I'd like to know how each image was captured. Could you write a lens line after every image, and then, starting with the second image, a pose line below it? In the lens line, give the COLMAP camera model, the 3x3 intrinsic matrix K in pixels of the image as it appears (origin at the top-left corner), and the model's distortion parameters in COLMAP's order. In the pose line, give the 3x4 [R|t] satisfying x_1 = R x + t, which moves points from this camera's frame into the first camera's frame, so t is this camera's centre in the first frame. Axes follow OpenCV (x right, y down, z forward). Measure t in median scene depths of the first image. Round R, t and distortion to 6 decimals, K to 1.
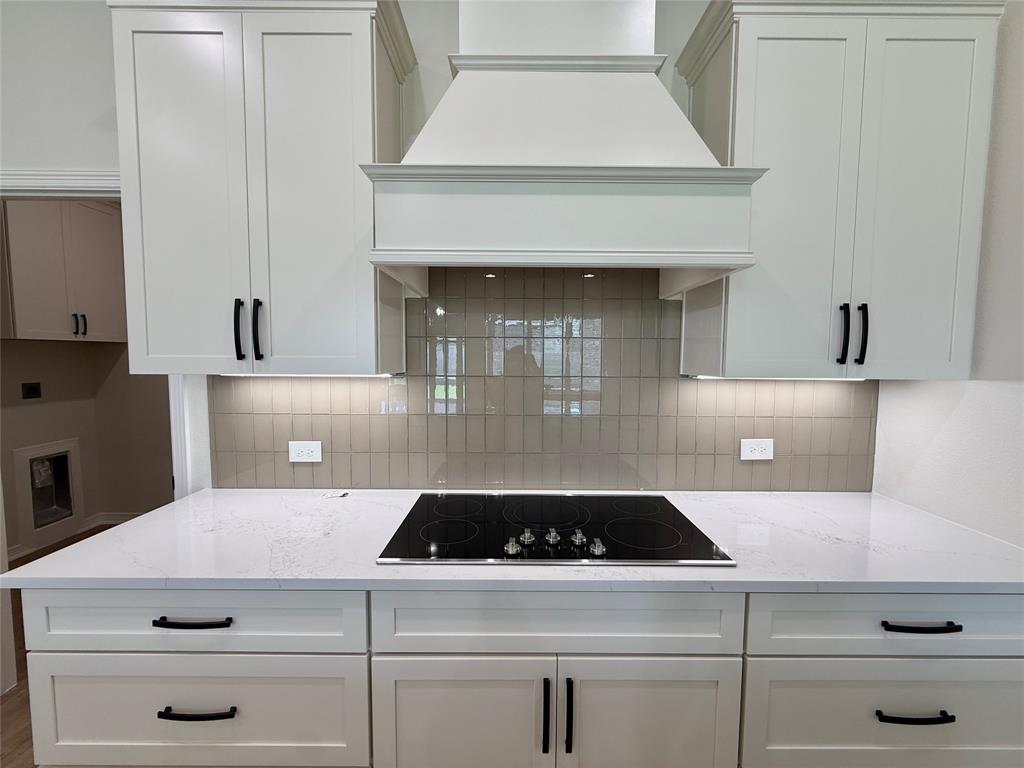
lens RADIAL K [[408.2, 0, 514.6], [0, 408.2, 383.7], [0, 0, 1]] dist [-0.001043, 0.000239]
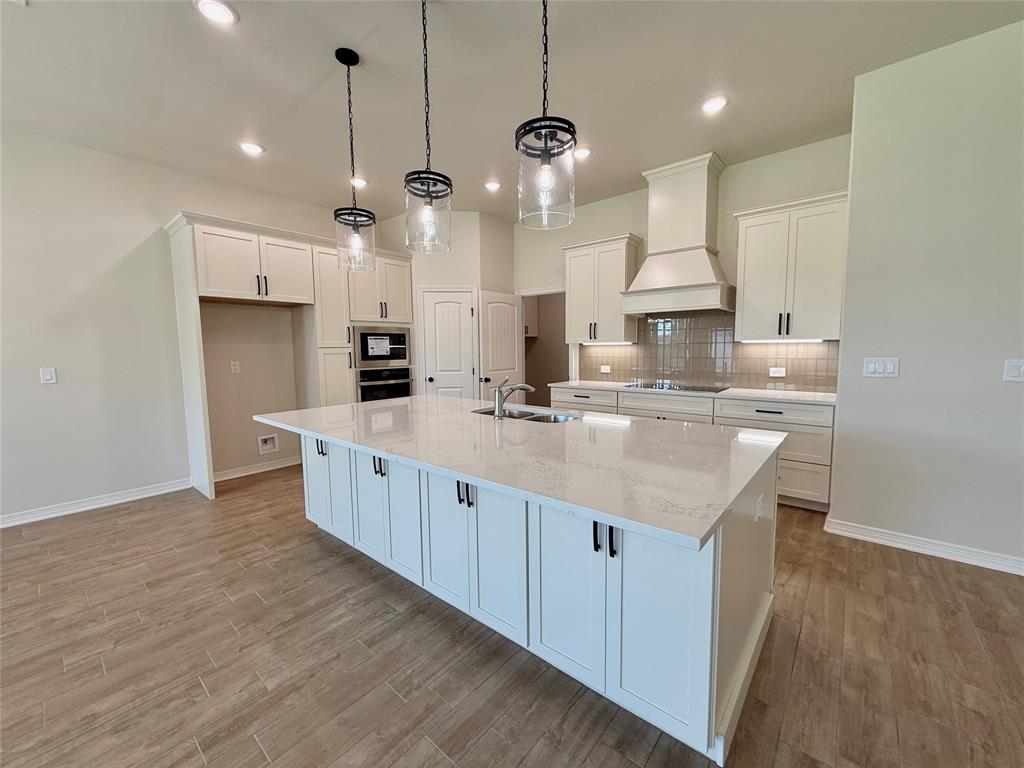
lens RADIAL K [[408.2, 0, 514.6], [0, 408.2, 383.7], [0, 0, 1]] dist [-0.001043, 0.000239]
pose [[0.764668, 0.043746, -0.642938, 1.230220], [-0.027284, 0.998996, 0.035523, 0.239315], [0.643847, -0.009621, 0.765094, -2.335903]]
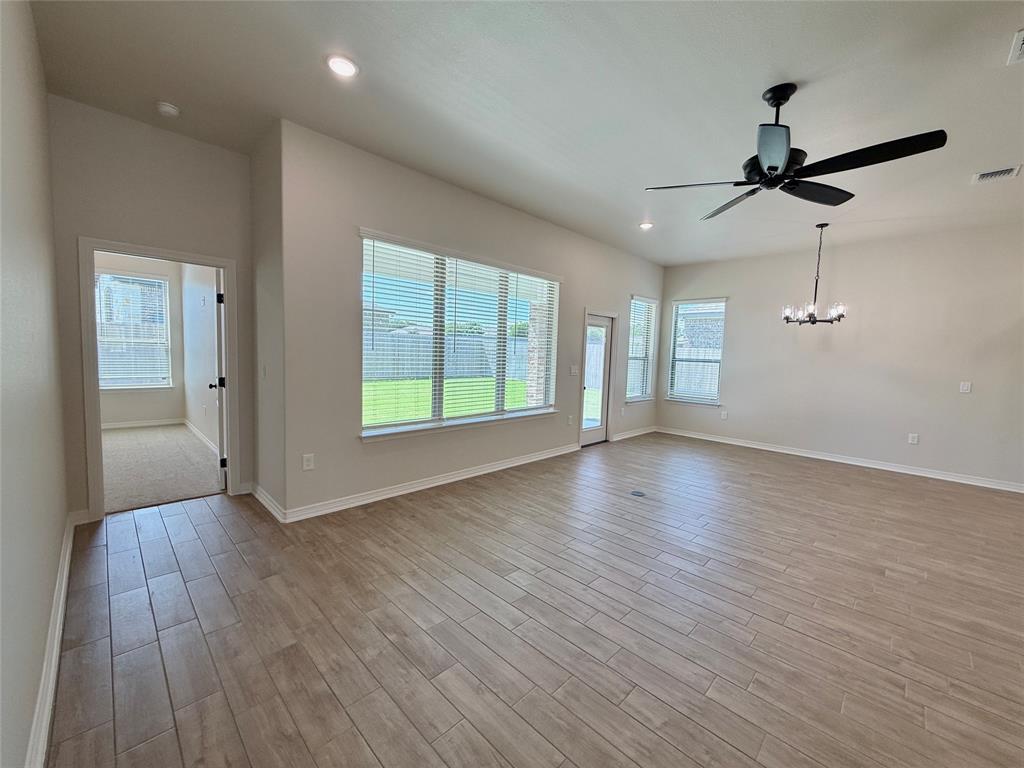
lens RADIAL K [[409.8, 0, 512.8], [0, 409.8, 382.3], [0, 0, 1]] dist [-0.000169, 0.000194]
pose [[-0.702170, 0.023156, -0.711633, 3.130024], [-0.085208, 0.989555, 0.116274, 0.228637], [0.706892, 0.142281, -0.692863, -2.616924]]
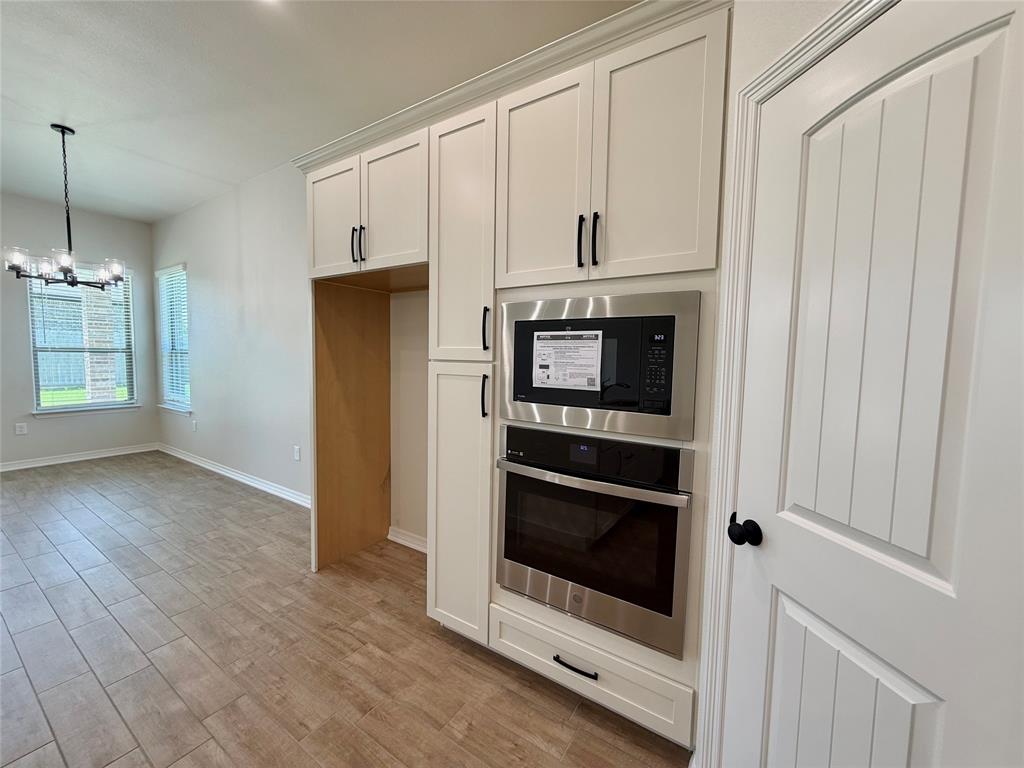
lens RADIAL K [[409.8, 0, 512.8], [0, 409.8, 382.3], [0, 0, 1]] dist [-0.000169, 0.000194]
pose [[-0.550140, 0.043298, -0.833949, -1.192555], [-0.074933, 0.992067, 0.100939, 0.004059], [0.831704, 0.118020, -0.542531, 0.383684]]
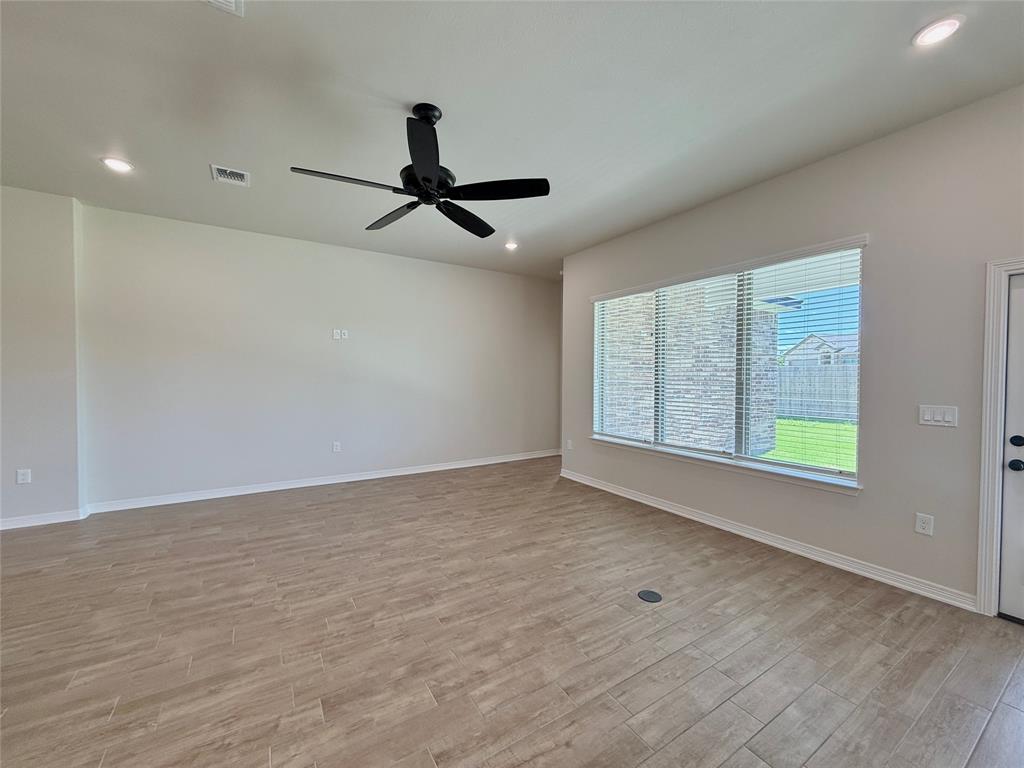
lens RADIAL K [[408.2, 0, 514.6], [0, 408.2, 383.7], [0, 0, 1]] dist [-0.001043, 0.000239]
pose [[-0.532689, -0.024373, 0.845960, -1.303575], [0.048838, 0.997034, 0.059479, 0.194394], [-0.844901, 0.072998, -0.529919, -2.480879]]
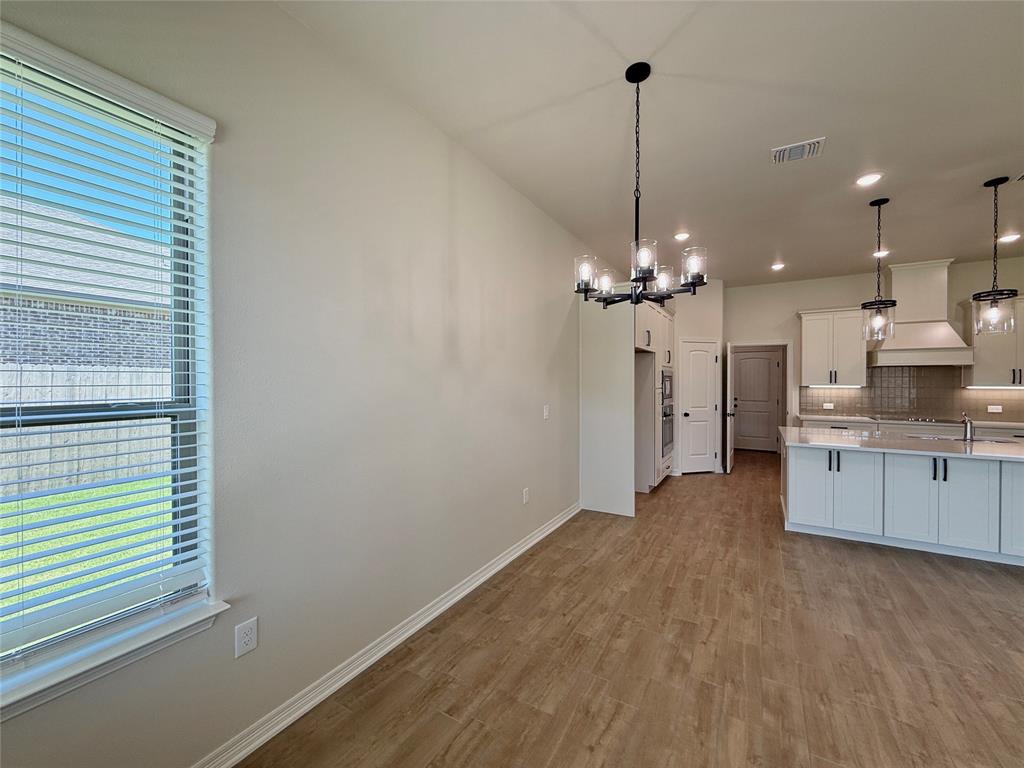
lens RADIAL K [[408.2, 0, 514.6], [0, 408.2, 383.7], [0, 0, 1]] dist [-0.001043, 0.000239]
pose [[0.858958, -0.001038, -0.512045, -1.418411], [-0.029512, 0.998235, -0.051530, 0.313594], [0.511195, 0.059373, 0.857411, -5.107904]]
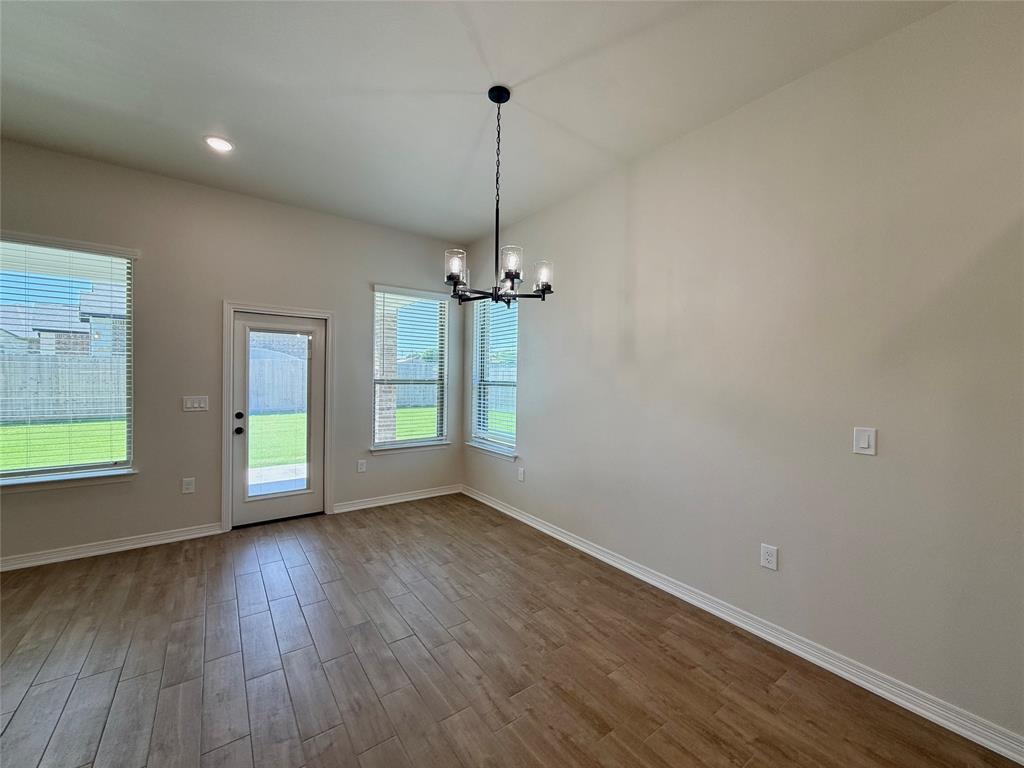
lens RADIAL K [[408.2, 0, 514.6], [0, 408.2, 383.7], [0, 0, 1]] dist [-0.001043, 0.000239]
pose [[-0.805823, -0.009260, -0.592085, -0.802954], [-0.060240, 0.995972, 0.066411, 0.123986], [0.589085, 0.089183, -0.803135, -1.807930]]
